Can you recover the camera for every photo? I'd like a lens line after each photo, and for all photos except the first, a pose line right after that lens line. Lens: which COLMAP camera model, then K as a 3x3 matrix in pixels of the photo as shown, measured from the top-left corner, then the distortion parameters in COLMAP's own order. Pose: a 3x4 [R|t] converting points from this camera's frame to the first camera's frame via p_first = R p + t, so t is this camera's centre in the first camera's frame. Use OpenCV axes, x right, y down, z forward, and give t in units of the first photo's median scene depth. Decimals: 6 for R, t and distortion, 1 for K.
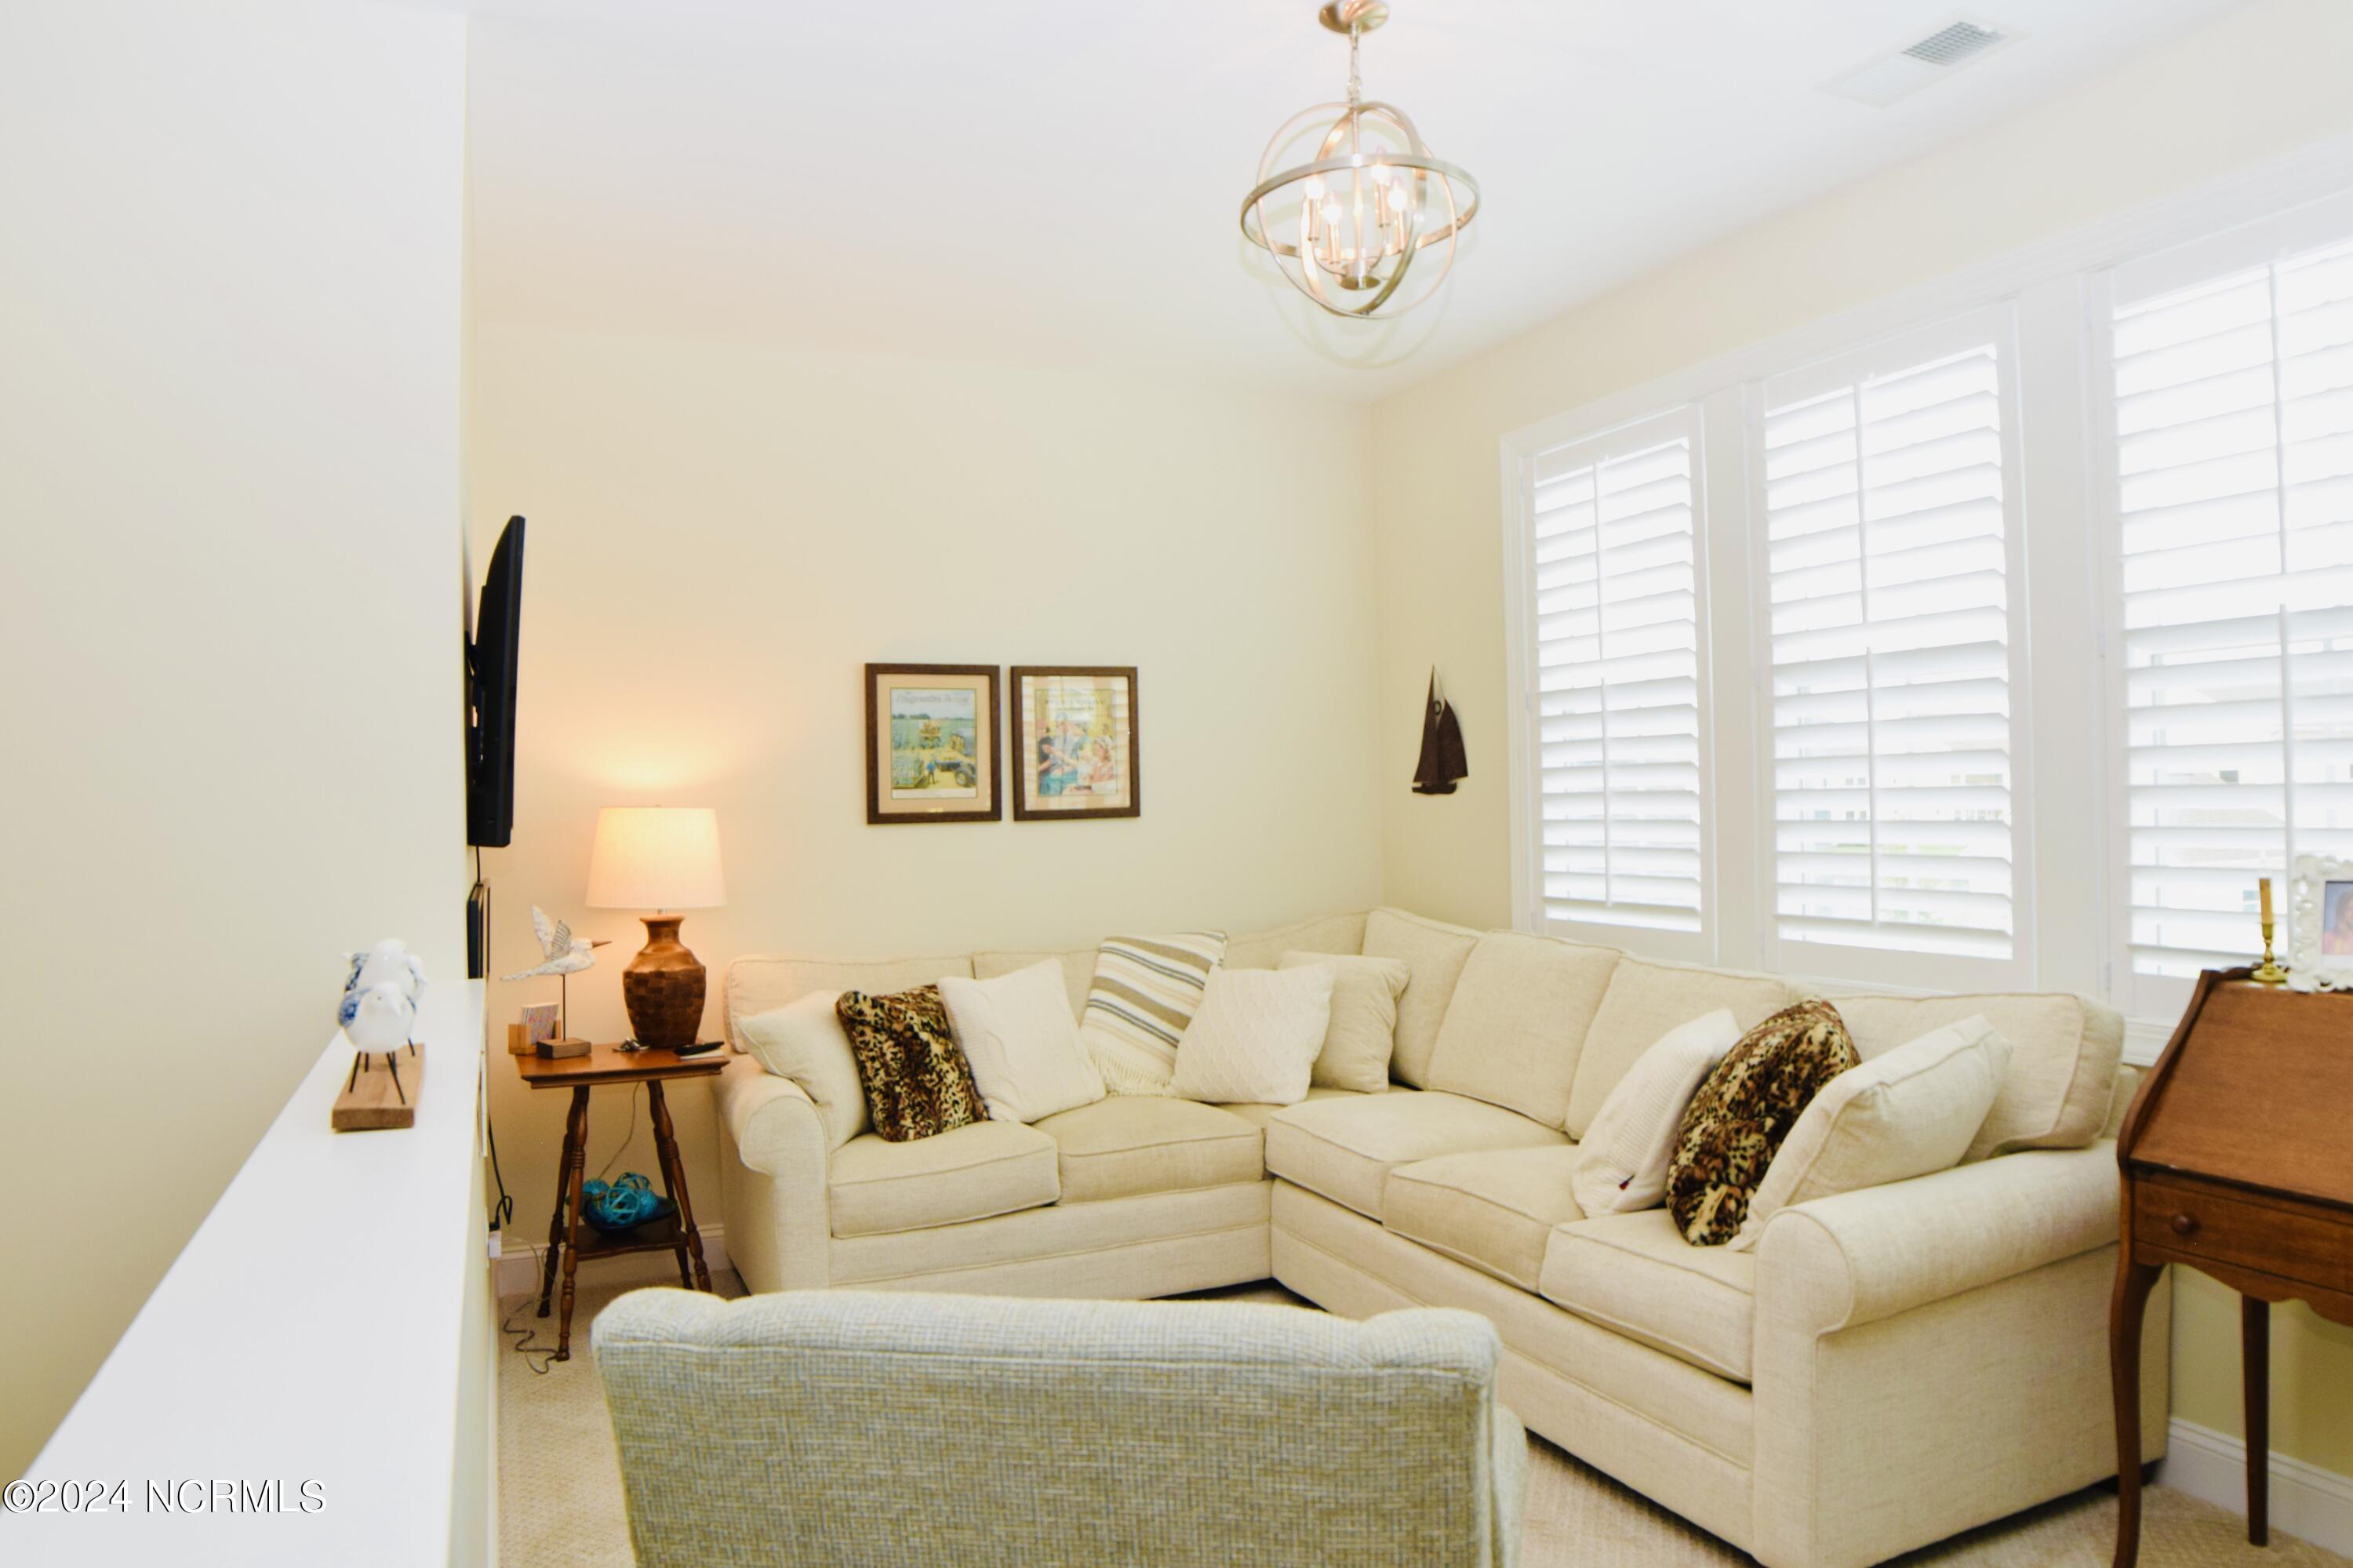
lens RADIAL K [[1546.1, 0, 1176.5], [0, 1546.1, 784.0], [0, 0, 1]] dist [-0.089416, 0.000737]
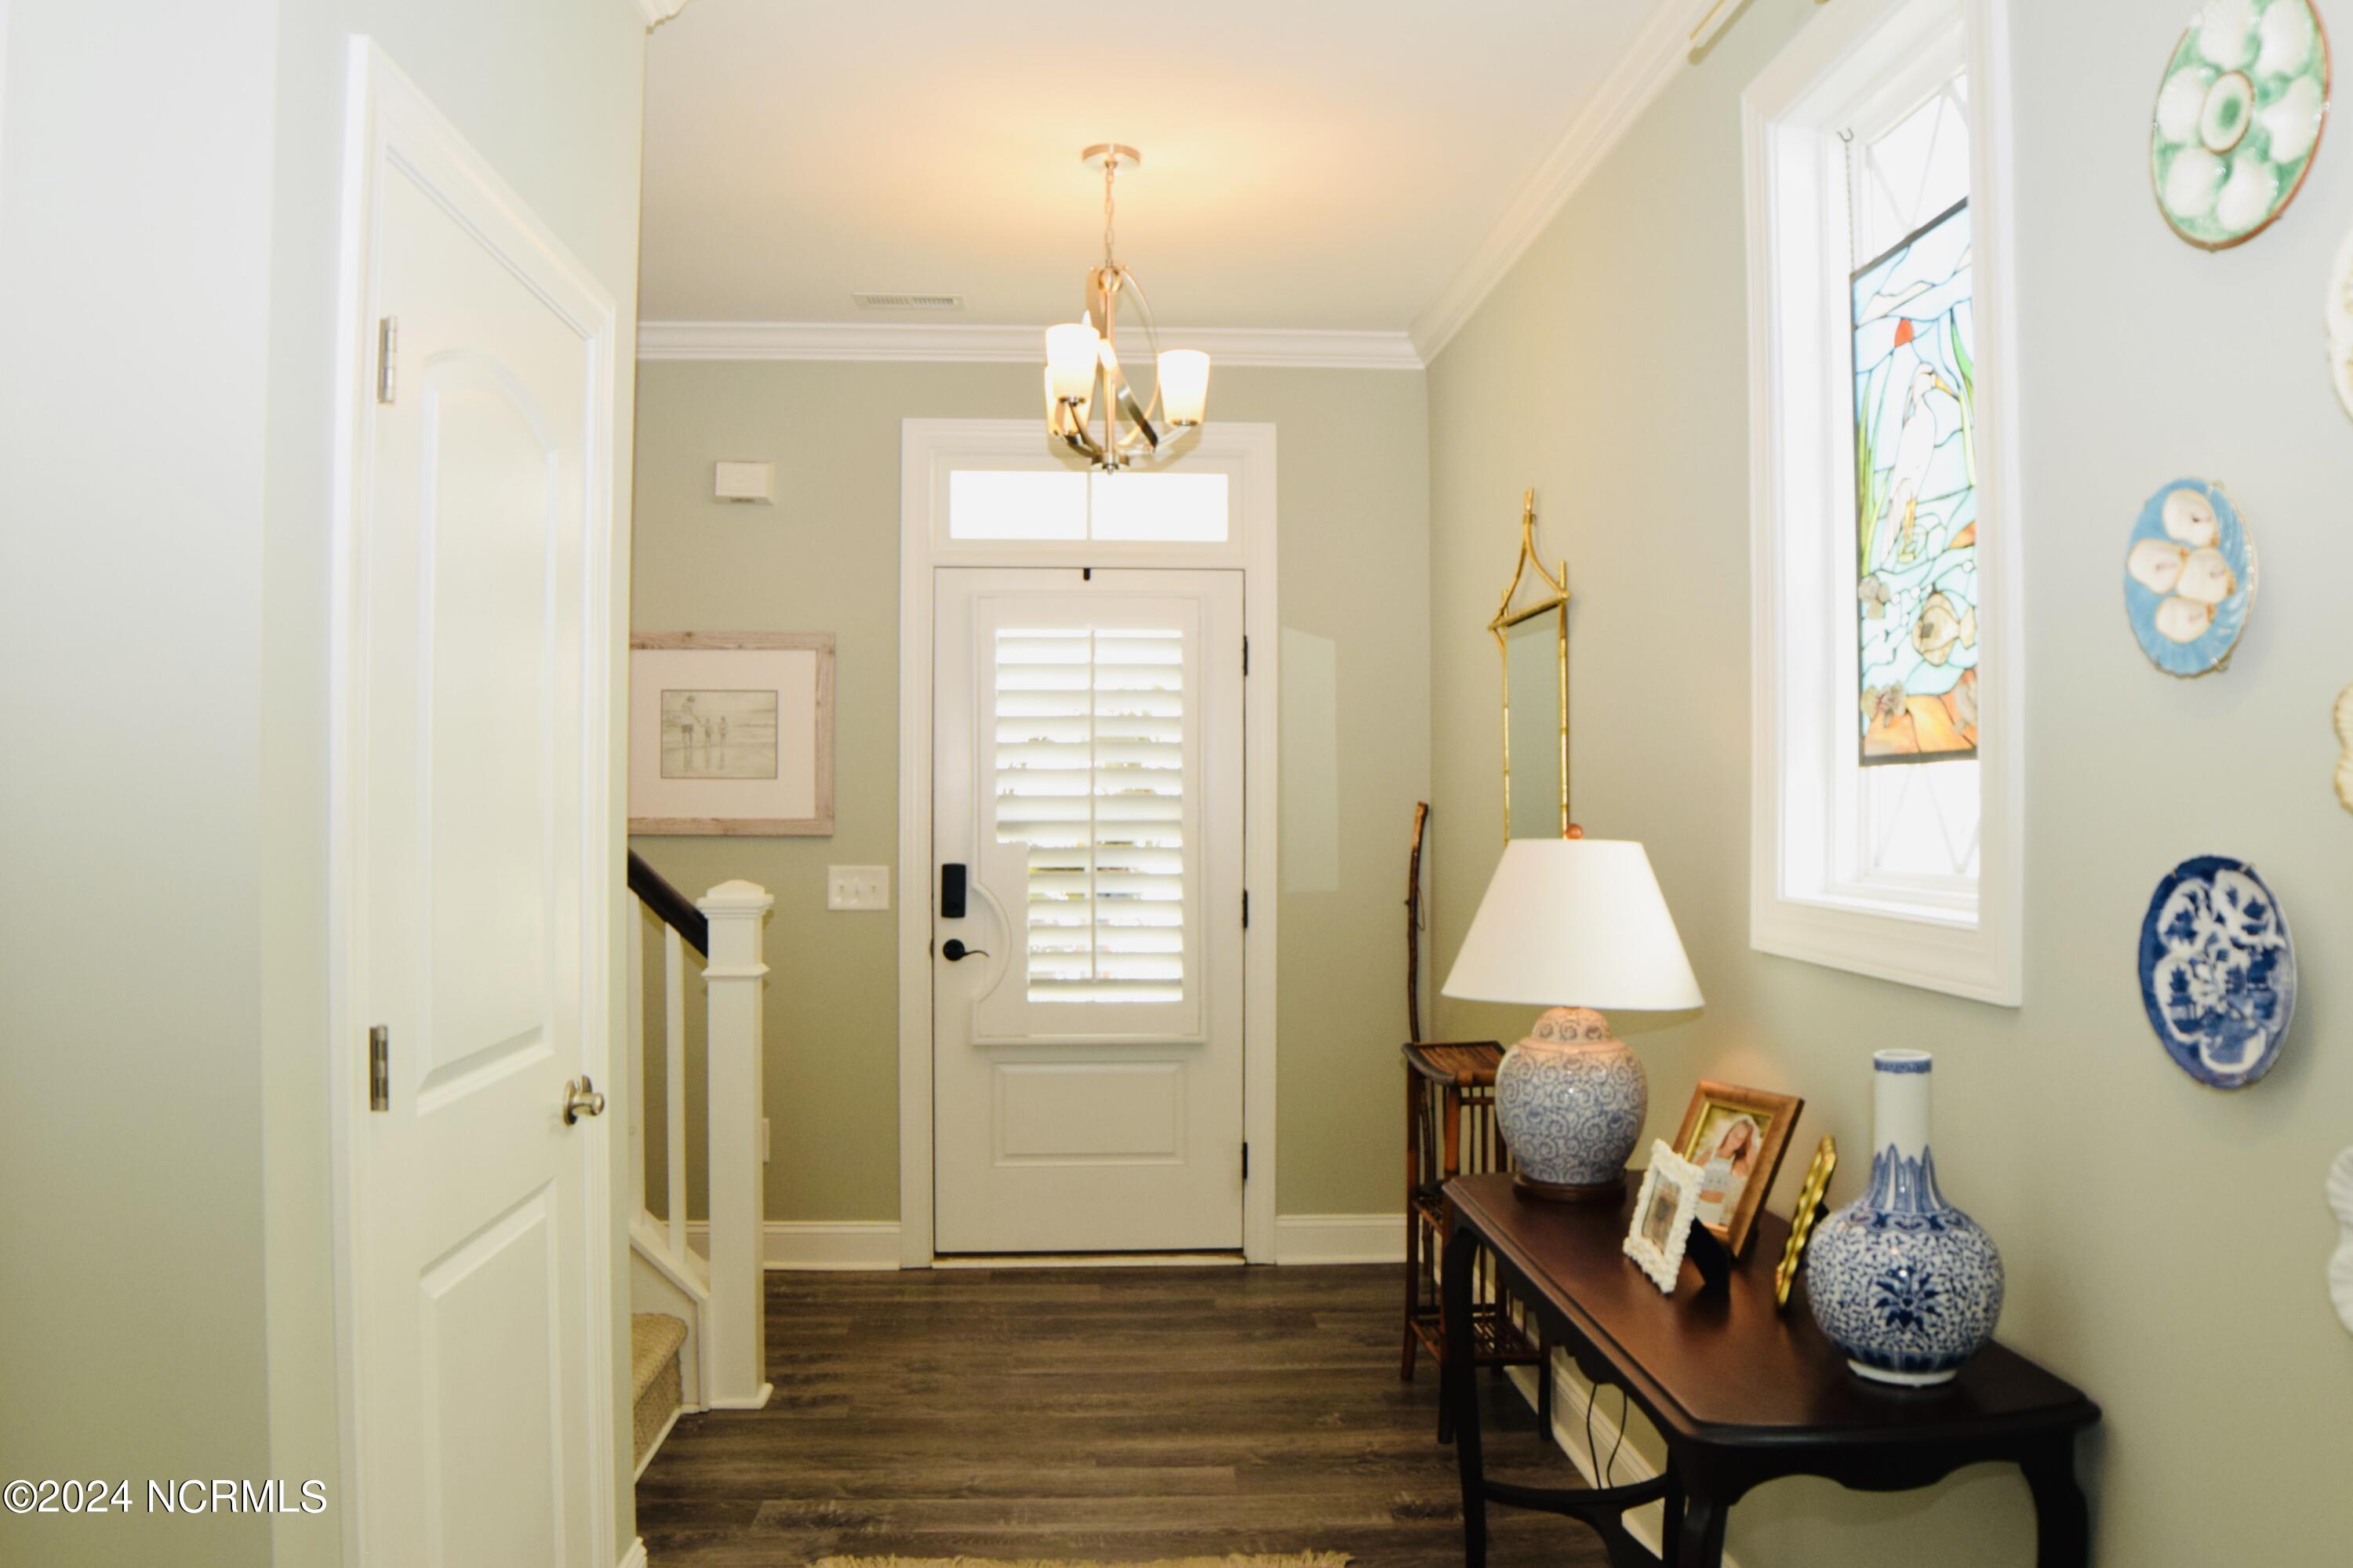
lens RADIAL K [[1546.1, 0, 1176.5], [0, 1546.1, 784.0], [0, 0, 1]] dist [-0.089416, 0.000737]
pose [[0.365288, 0.026043, 0.930530, -0.533276], [-0.013991, 0.999649, -0.022485, -0.018884], [-0.930789, -0.004805, 0.365524, 0.622894]]
